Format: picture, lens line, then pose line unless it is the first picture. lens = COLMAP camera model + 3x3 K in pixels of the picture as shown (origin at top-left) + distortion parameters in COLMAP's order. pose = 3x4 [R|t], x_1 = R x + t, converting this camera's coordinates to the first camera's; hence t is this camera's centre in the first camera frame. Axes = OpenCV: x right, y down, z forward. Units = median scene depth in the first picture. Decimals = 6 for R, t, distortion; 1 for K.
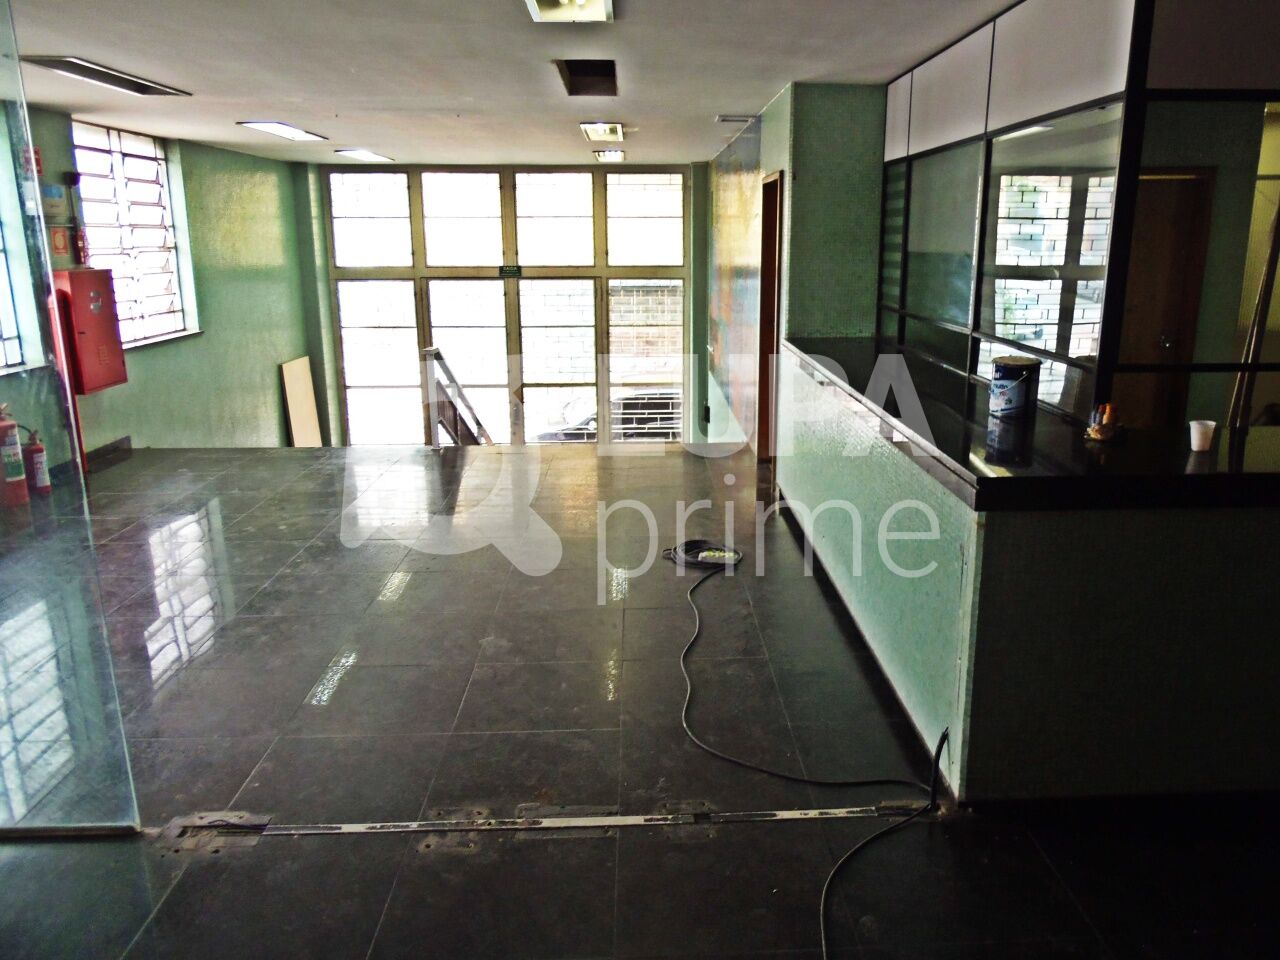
lens RADIAL K [[931.8, 0, 641.4], [0, 931.8, 464.6], [0, 0, 1]] dist [-0.063874, 0.087655]
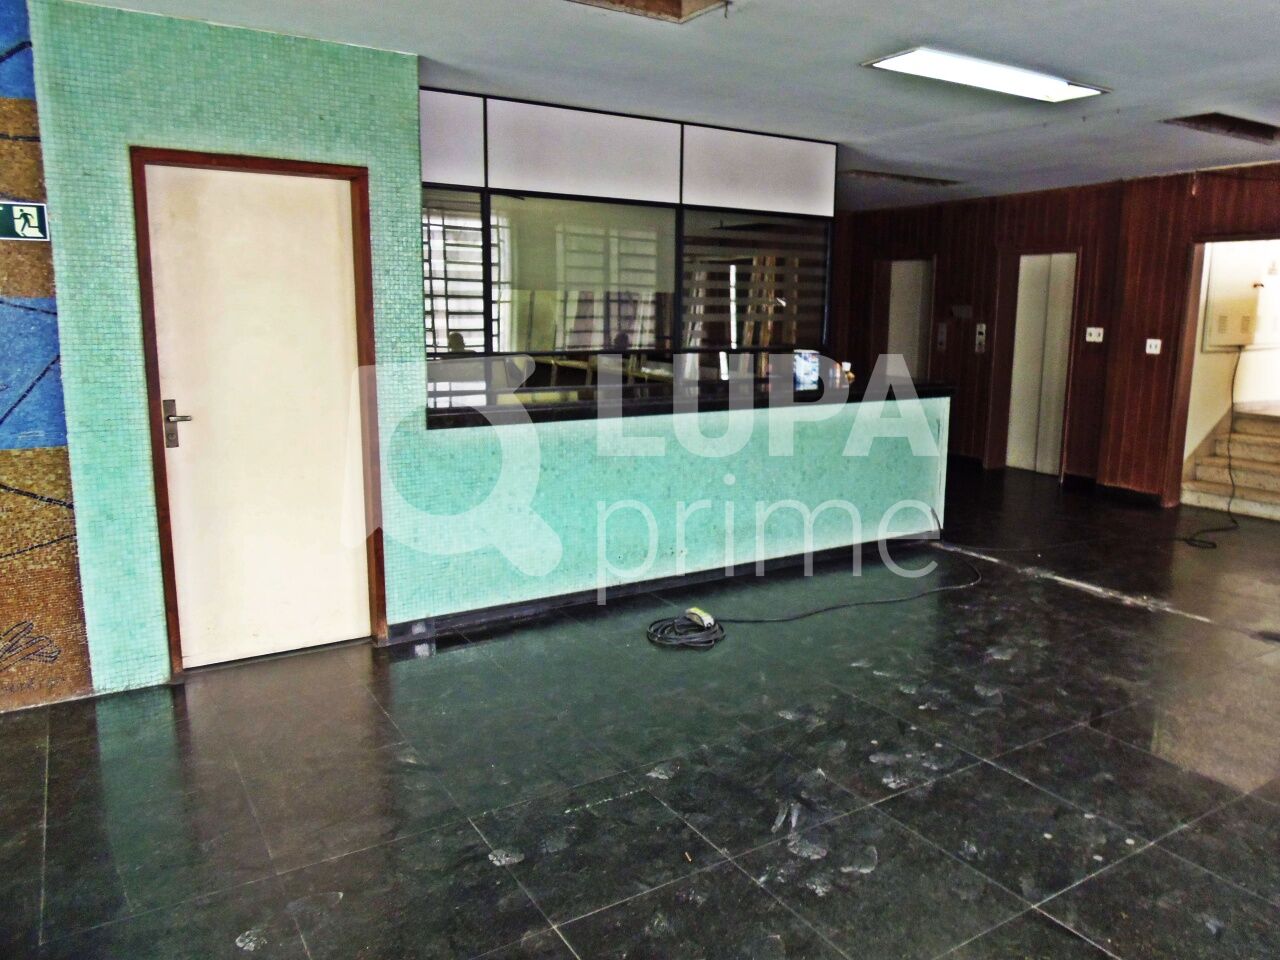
lens RADIAL K [[931.8, 0, 641.4], [0, 931.8, 464.6], [0, 0, 1]] dist [-0.063874, 0.087655]
pose [[-0.499527, -0.145370, 0.854014, -0.360308], [0.200734, 0.939566, 0.277346, -0.171847], [-0.842721, 0.309972, -0.440158, 0.753162]]
